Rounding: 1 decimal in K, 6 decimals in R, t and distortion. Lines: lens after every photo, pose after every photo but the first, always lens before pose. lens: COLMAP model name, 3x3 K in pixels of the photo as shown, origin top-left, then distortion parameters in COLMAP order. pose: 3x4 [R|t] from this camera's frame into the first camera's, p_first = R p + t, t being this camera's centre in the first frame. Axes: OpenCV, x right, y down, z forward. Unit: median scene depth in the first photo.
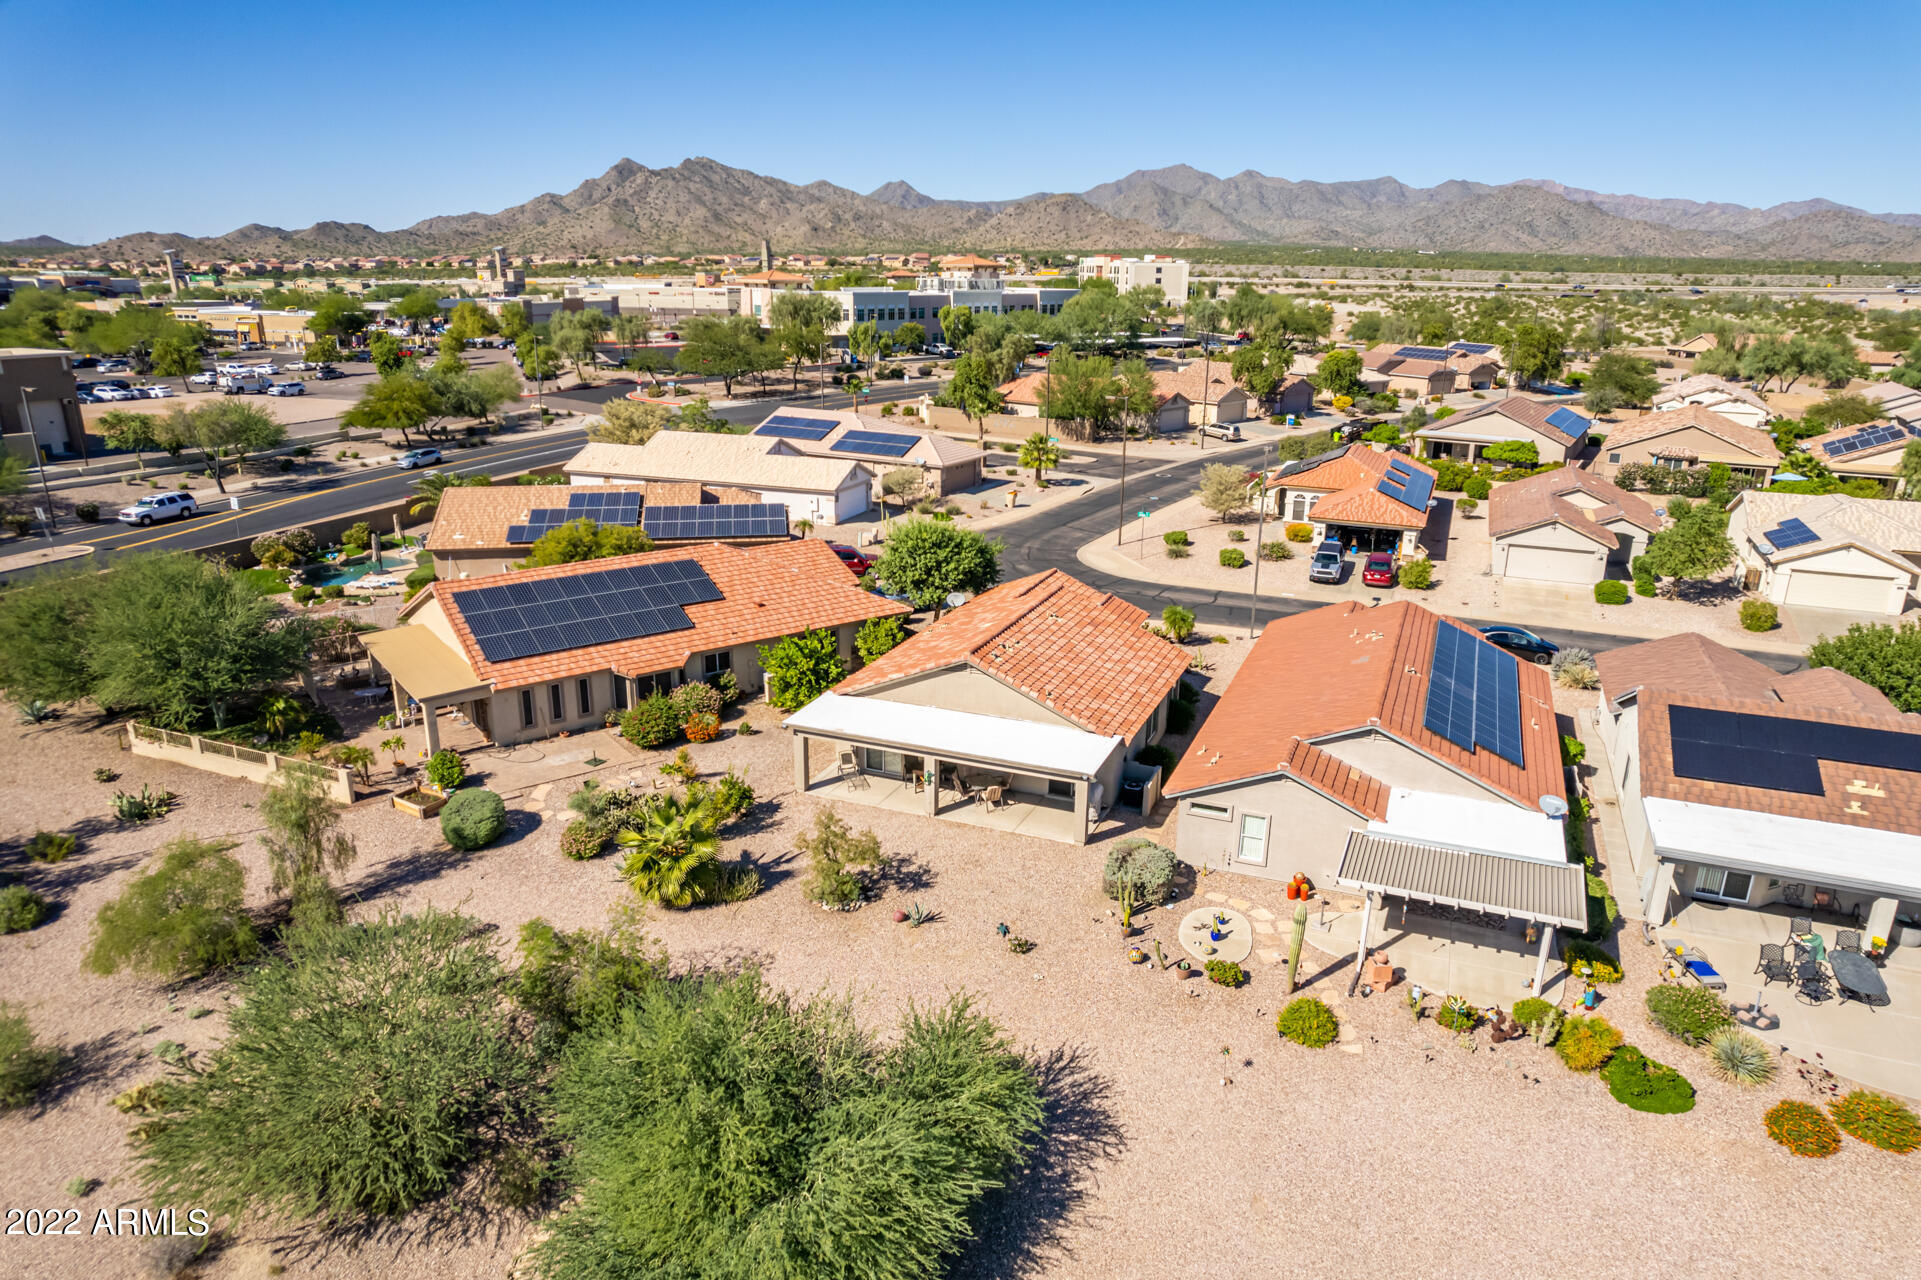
lens RADIAL K [[1231.6, 0, 966.5], [0, 1231.6, 648.7], [0, 0, 1]] dist [-0.085135, 0.080214]
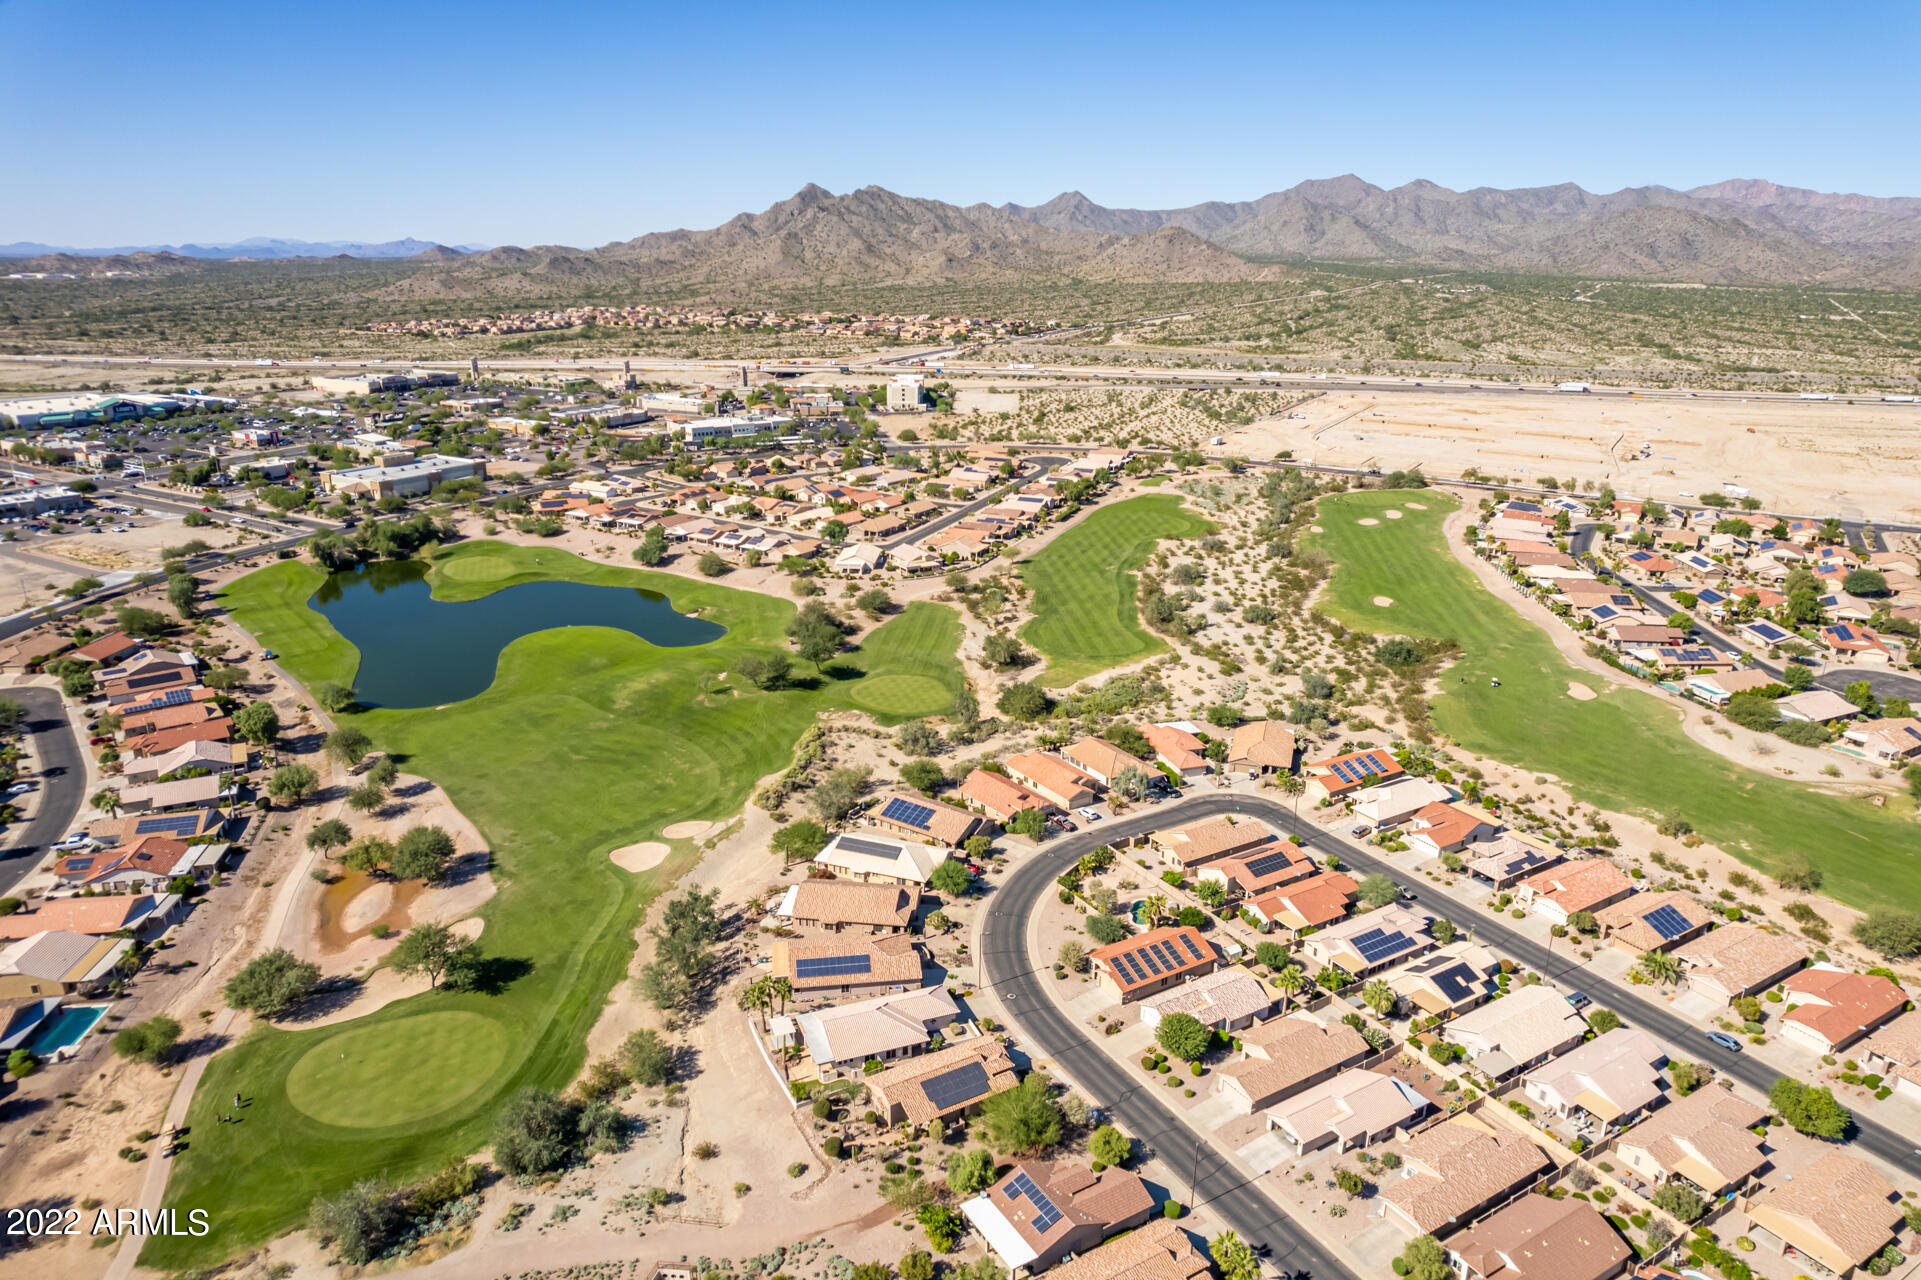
lens RADIAL K [[1228.3, 0, 966.0], [0, 1228.3, 654.7], [0, 0, 1]] dist [-0.077597, 0.070596]
pose [[0.987105, 0.050005, -0.152061, 1.947398], [-0.048346, 0.998724, 0.014591, 0.376570], [0.152597, -0.007051, 0.988263, -3.525683]]
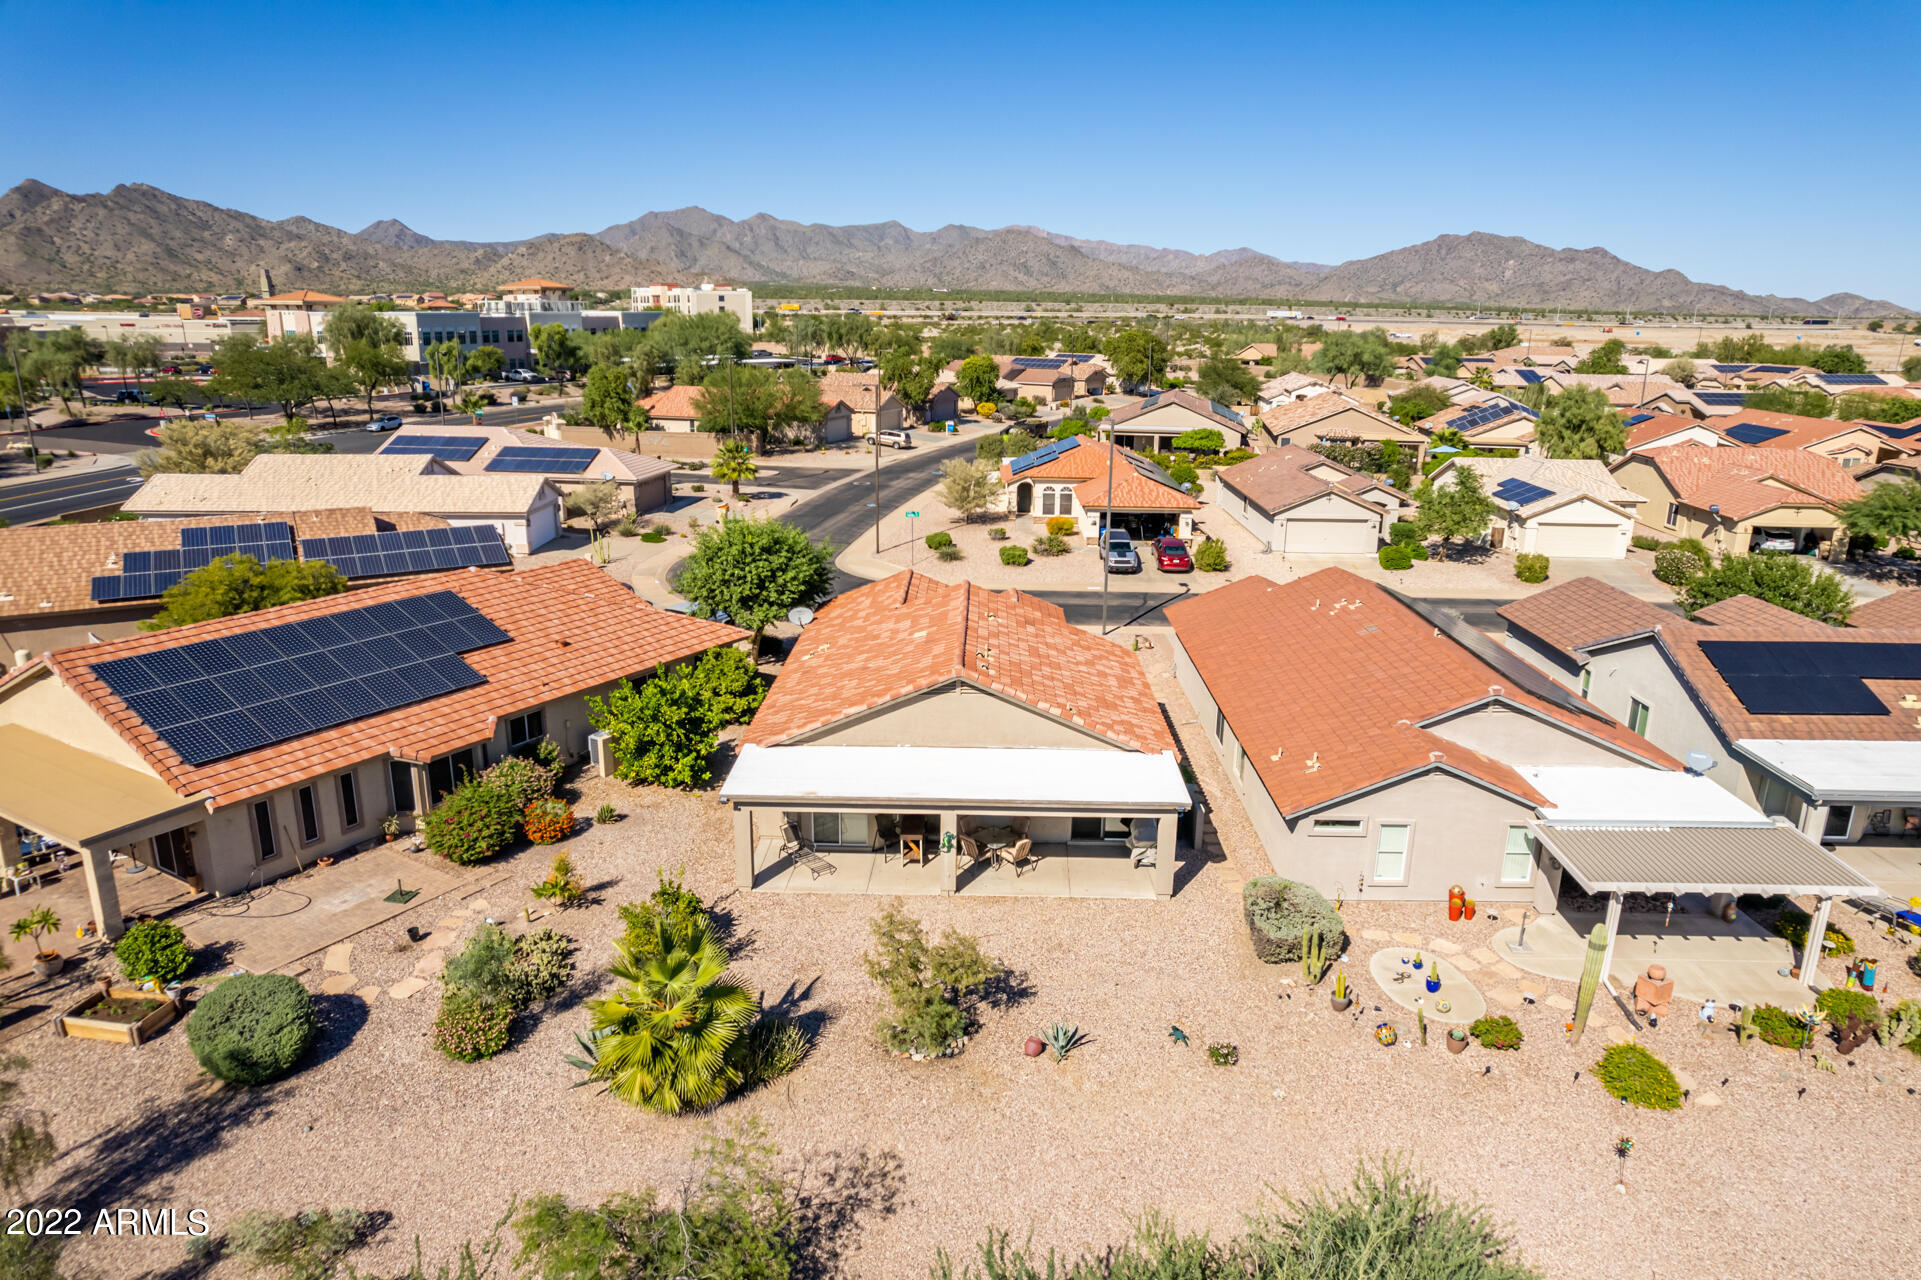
lens RADIAL K [[1231.6, 0, 966.5], [0, 1231.6, 648.7], [0, 0, 1]] dist [-0.085135, 0.080214]
pose [[0.931099, -0.096906, 0.351660, -0.092629], [0.108001, 0.994078, -0.012021, 0.000734], [-0.348413, 0.049172, 0.936051, 0.111082]]
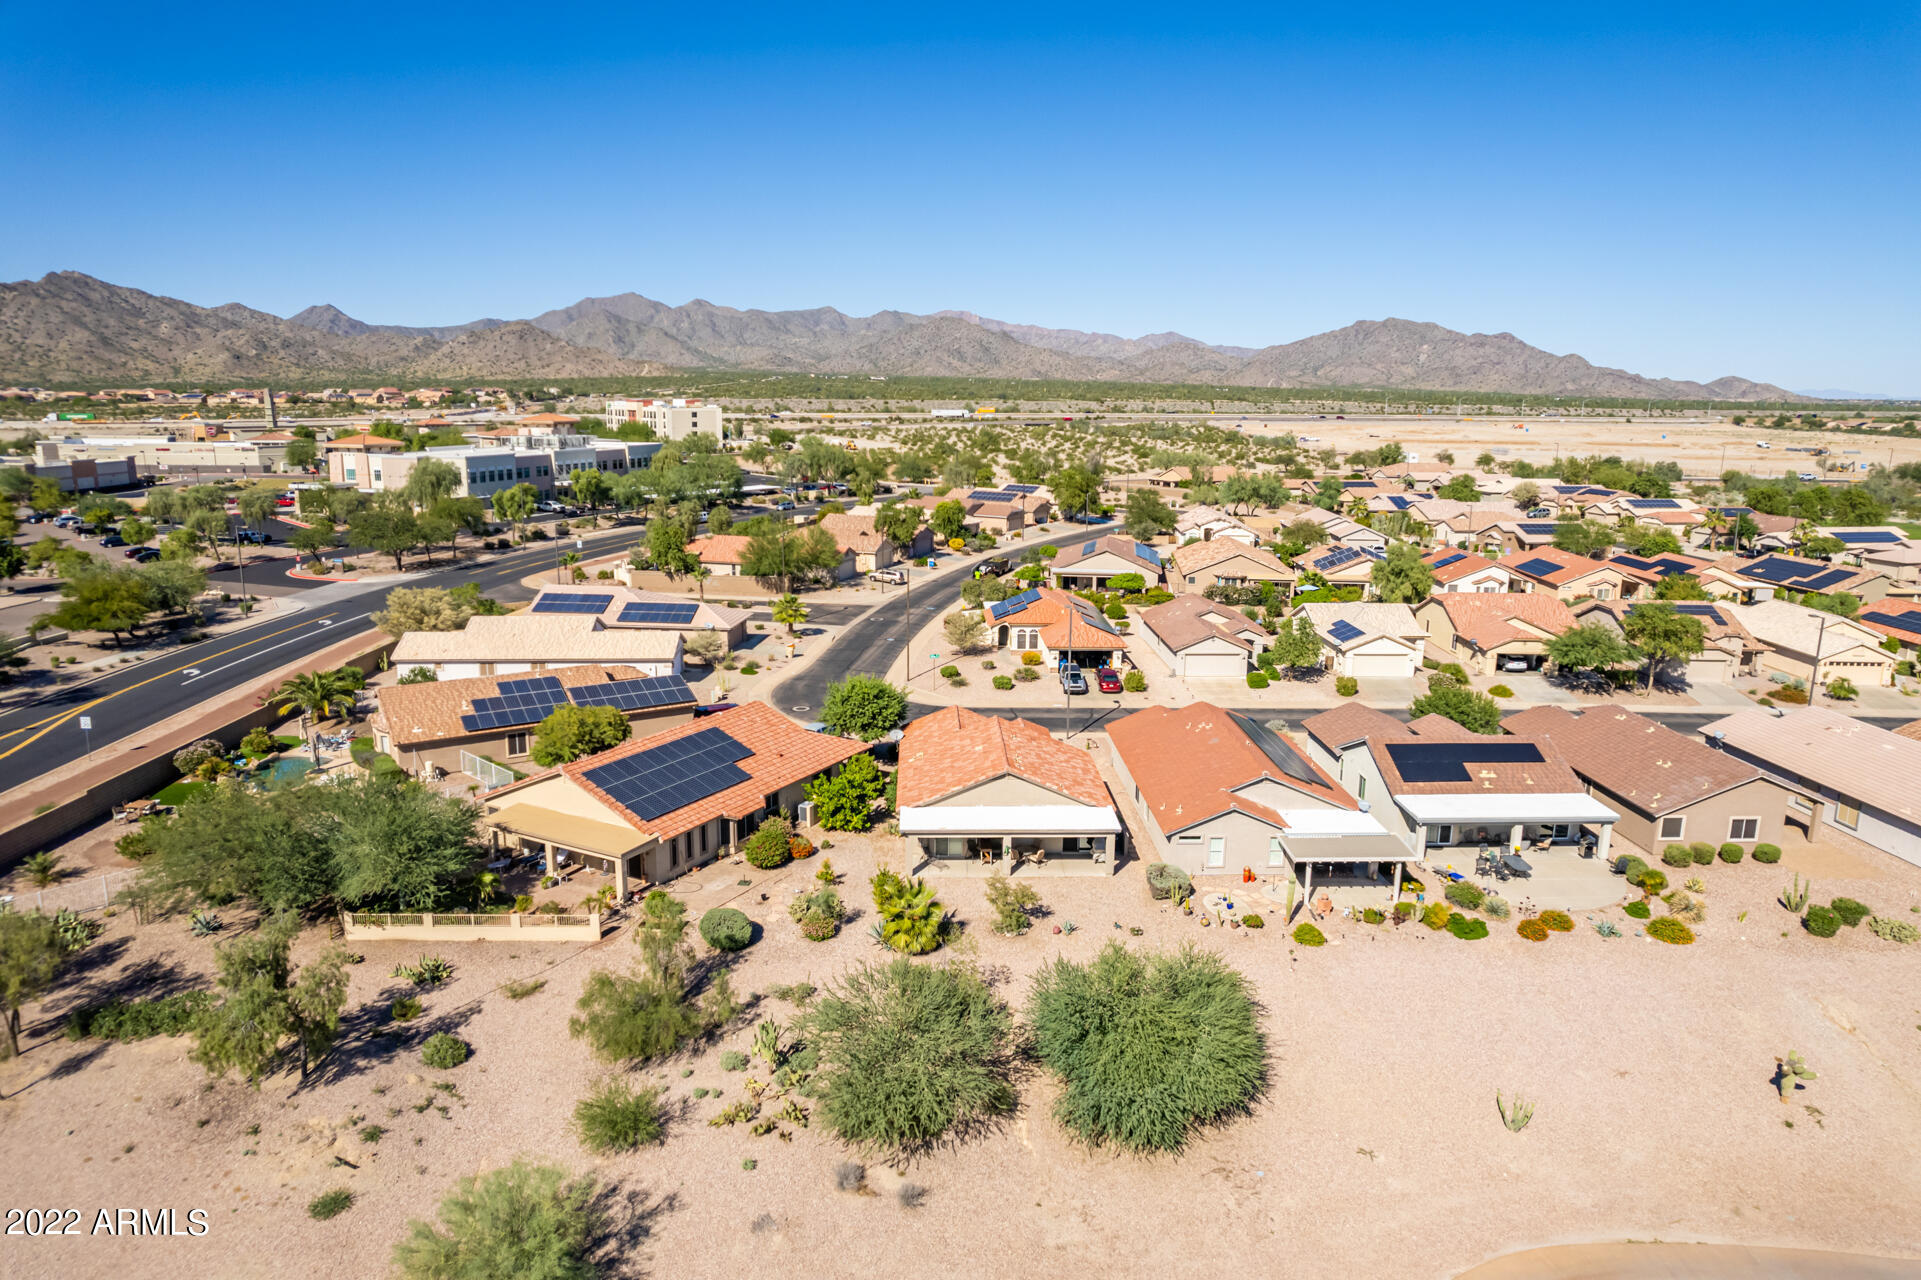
lens RADIAL K [[1228.3, 0, 966.0], [0, 1228.3, 654.7], [0, 0, 1]] dist [-0.077597, 0.070596]
pose [[0.910725, -0.087956, 0.403538, -0.234971], [0.123948, 0.990229, -0.063900, -0.015615], [-0.393975, 0.108213, 0.912729, -0.137258]]
